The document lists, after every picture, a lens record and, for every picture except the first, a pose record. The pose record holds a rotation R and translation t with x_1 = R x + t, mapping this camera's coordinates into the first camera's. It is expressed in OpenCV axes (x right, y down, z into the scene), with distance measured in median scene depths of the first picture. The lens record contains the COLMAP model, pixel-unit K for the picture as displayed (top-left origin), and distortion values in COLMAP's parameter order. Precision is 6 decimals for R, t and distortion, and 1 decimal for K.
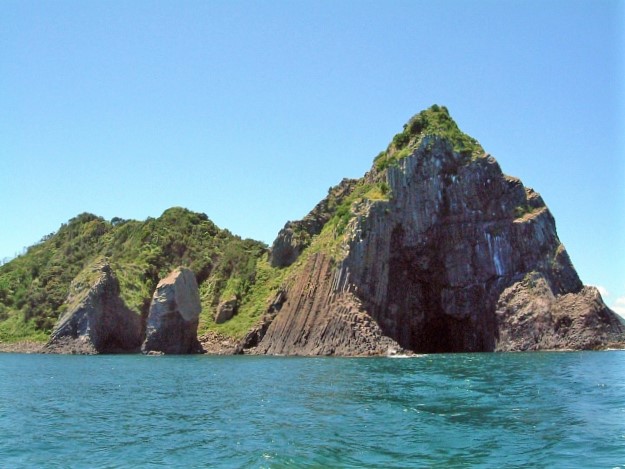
lens RADIAL K [[861.7, 0, 312.5], [0, 861.7, 234.5], [0, 0, 1]] dist [-0.007229, 0.010897]
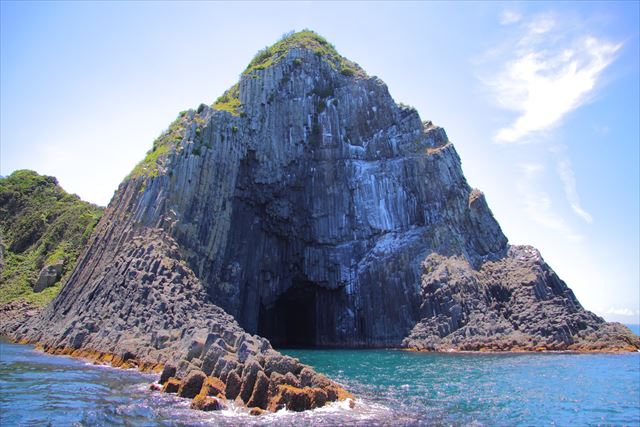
lens RADIAL K [[621.0, 0, 320.0], [0, 621.0, 213.5], [0, 0, 1]] dist [-0.186776, 0.001128]
pose [[0.977352, 0.068054, 0.200379, 0.057899], [-0.057470, 0.996651, -0.058177, 0.066262], [-0.203667, 0.045343, 0.977990, 0.503104]]
